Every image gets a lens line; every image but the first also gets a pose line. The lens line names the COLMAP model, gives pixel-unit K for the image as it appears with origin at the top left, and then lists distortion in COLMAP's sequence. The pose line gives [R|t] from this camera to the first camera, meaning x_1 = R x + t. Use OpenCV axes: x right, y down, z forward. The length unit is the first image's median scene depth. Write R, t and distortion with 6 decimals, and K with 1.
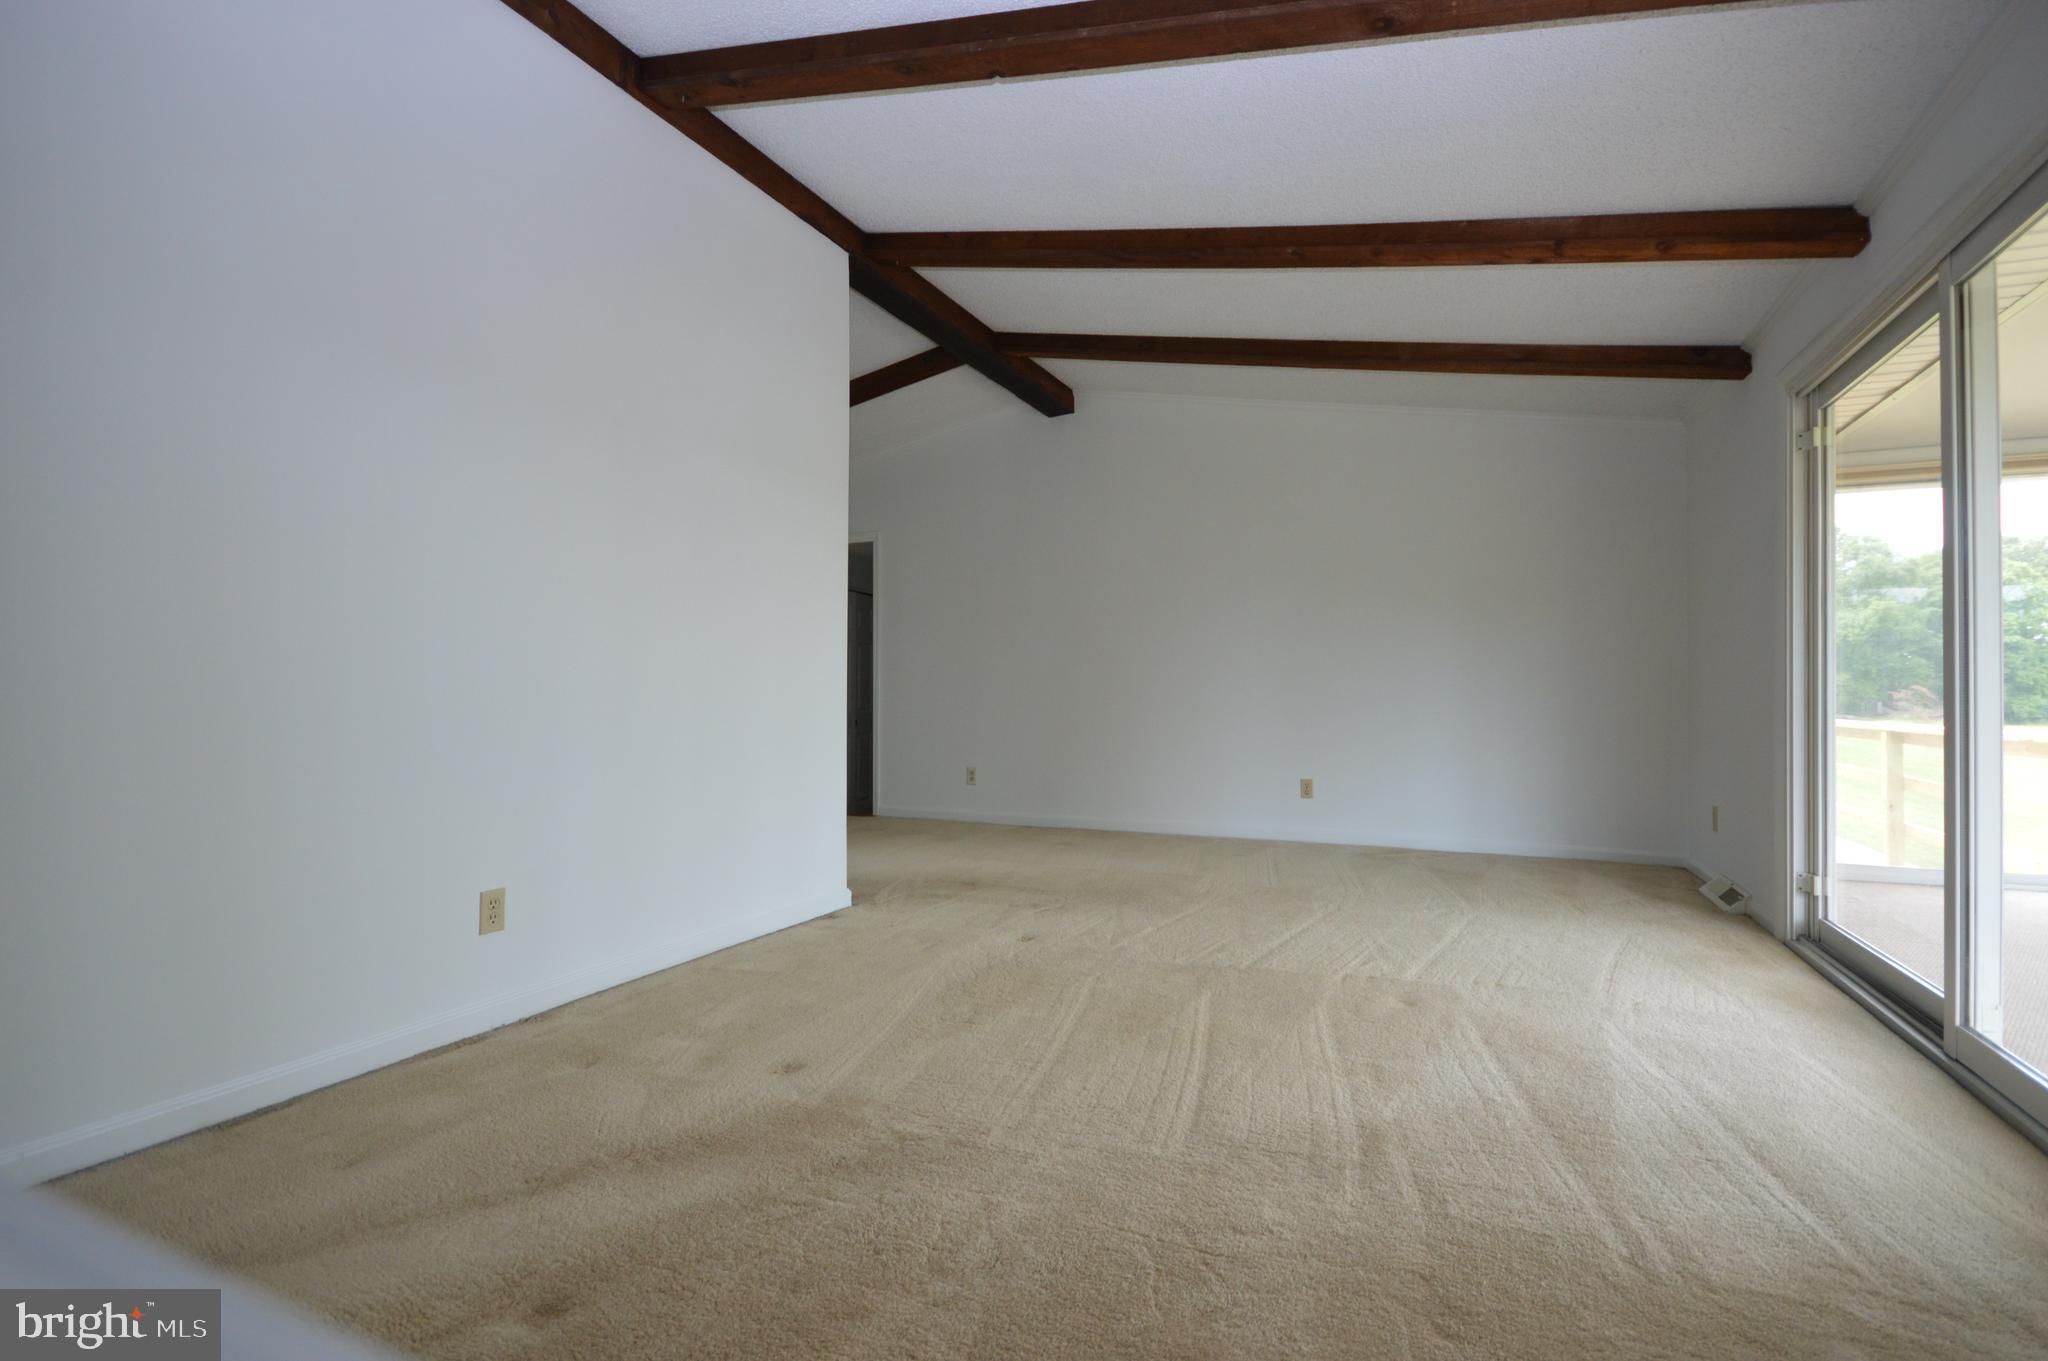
lens RADIAL K [[945.6, 0, 1029.7], [0, 945.6, 688.1], [0, 0, 1]] dist [0.002389, -0.001513]
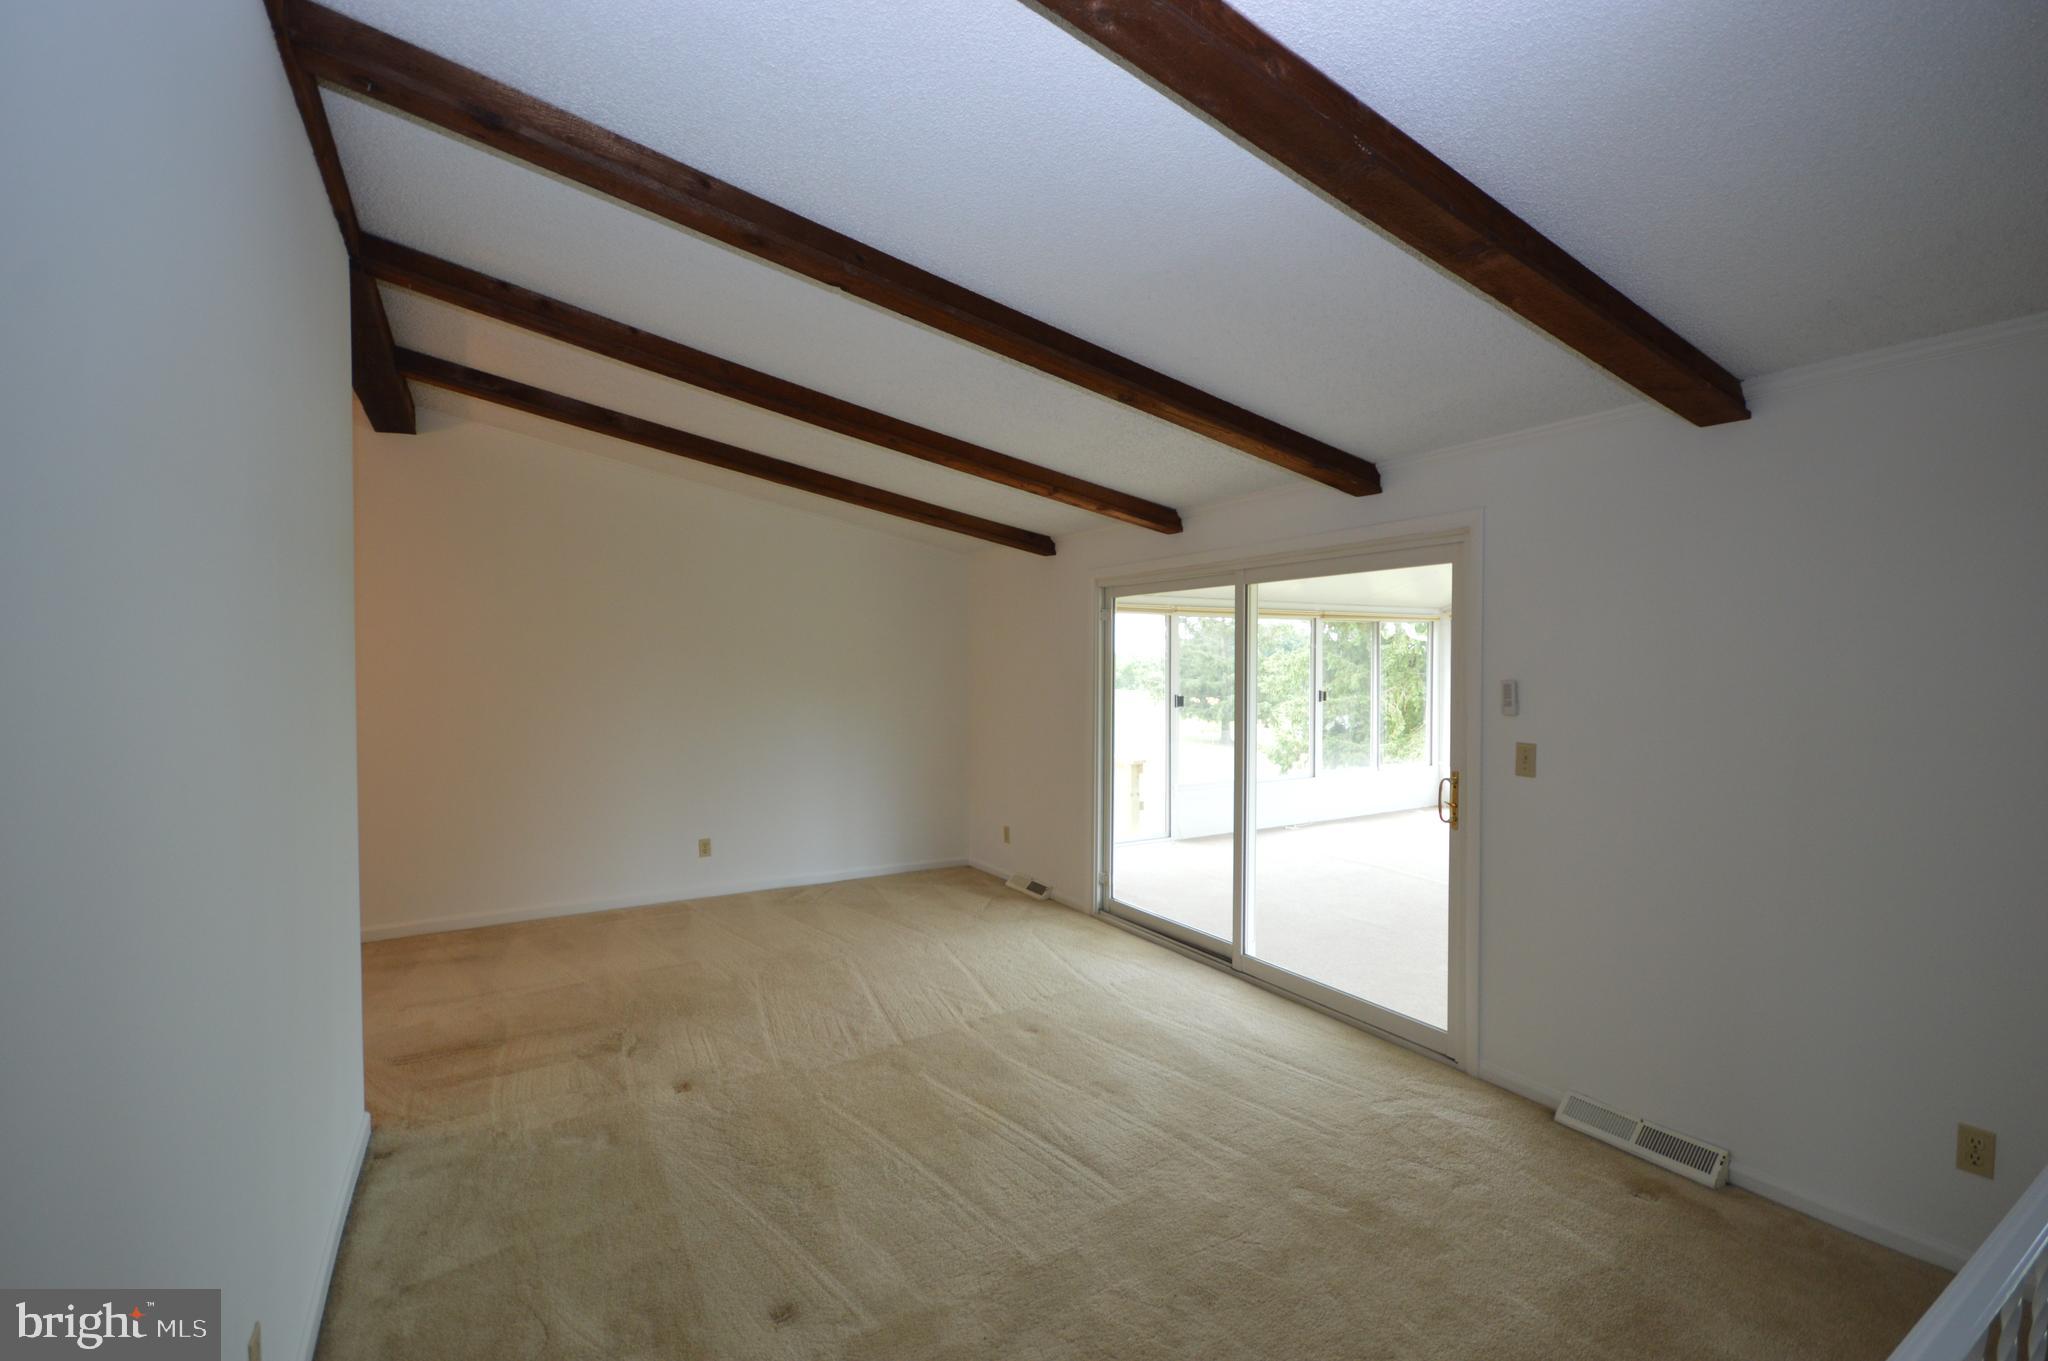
lens RADIAL K [[908.7, 0, 1041.8], [0, 908.7, 689.7], [0, 0, 1]] dist [-0.001576, -0.000048]
pose [[0.561819, -0.022536, 0.826953, -0.807011], [-0.005961, 0.999493, 0.031288, -0.254130], [-0.827239, -0.022508, 0.561399, 0.254399]]
